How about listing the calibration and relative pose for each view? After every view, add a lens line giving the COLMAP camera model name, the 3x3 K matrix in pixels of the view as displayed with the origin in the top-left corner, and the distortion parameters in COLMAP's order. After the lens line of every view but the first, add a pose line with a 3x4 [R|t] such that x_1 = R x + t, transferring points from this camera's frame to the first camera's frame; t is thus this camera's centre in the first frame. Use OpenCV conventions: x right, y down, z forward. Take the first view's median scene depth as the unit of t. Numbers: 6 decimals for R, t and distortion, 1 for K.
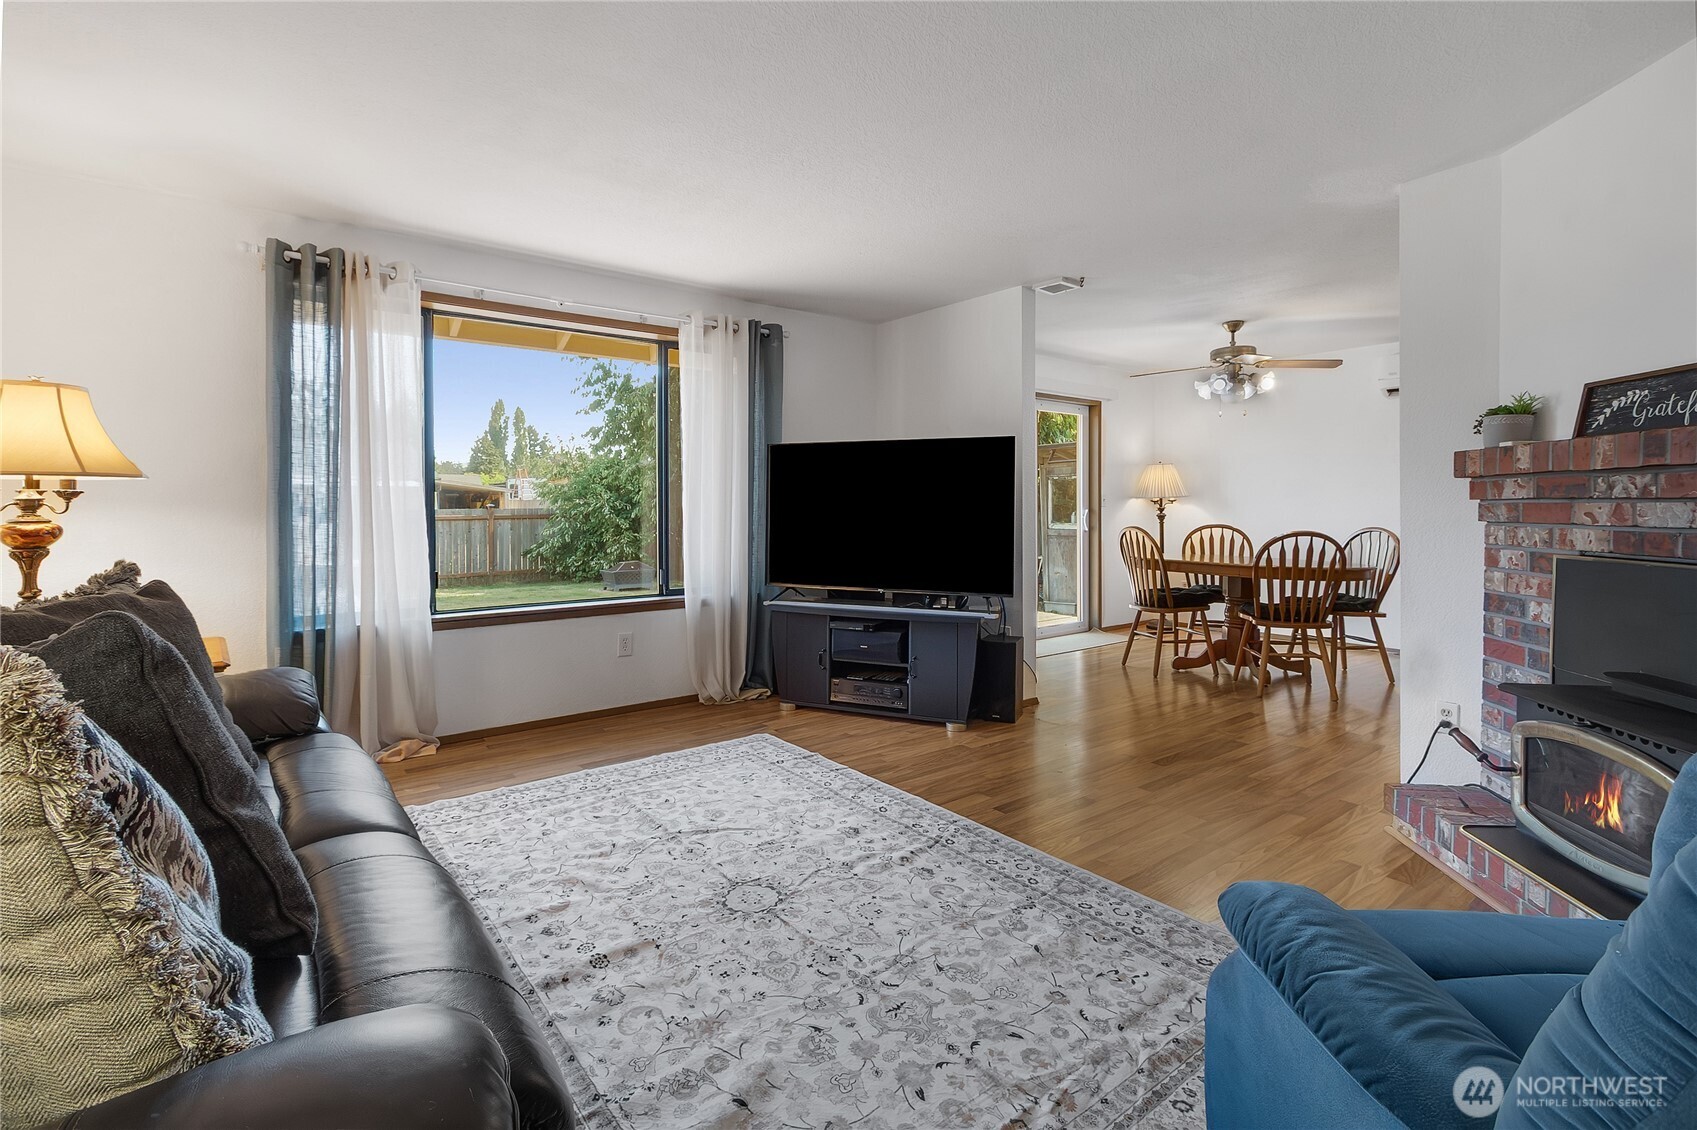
lens RADIAL K [[775.3, 0, 842.1], [0, 775.3, 517.1], [0, 0, 1]] dist [0.015999, 0.000306]
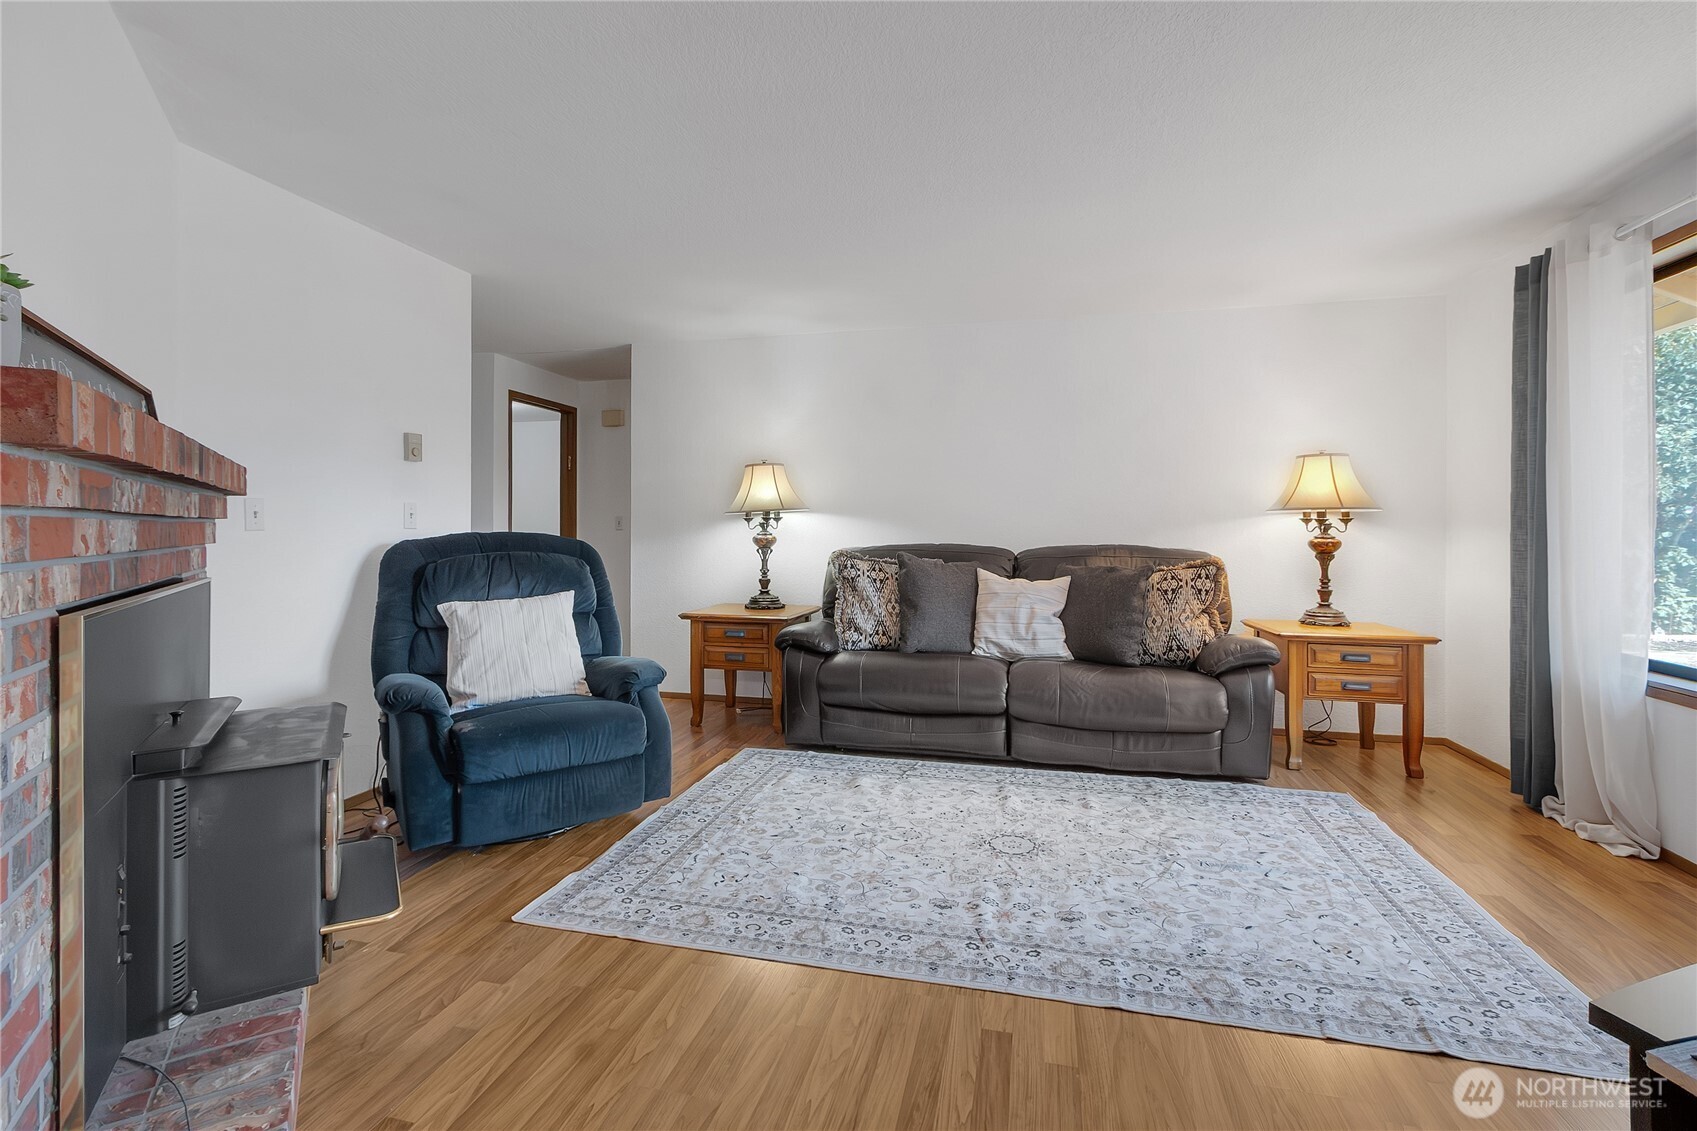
lens RADIAL K [[805.4, 0, 845.9], [0, 805.4, 525.7], [0, 0, 1]] dist [0.003195, -0.000780]
pose [[-0.785361, -0.002770, -0.619031, 0.937741], [-0.008119, 0.999950, 0.005826, -0.023287], [0.618984, 0.009601, -0.785345, 1.943713]]
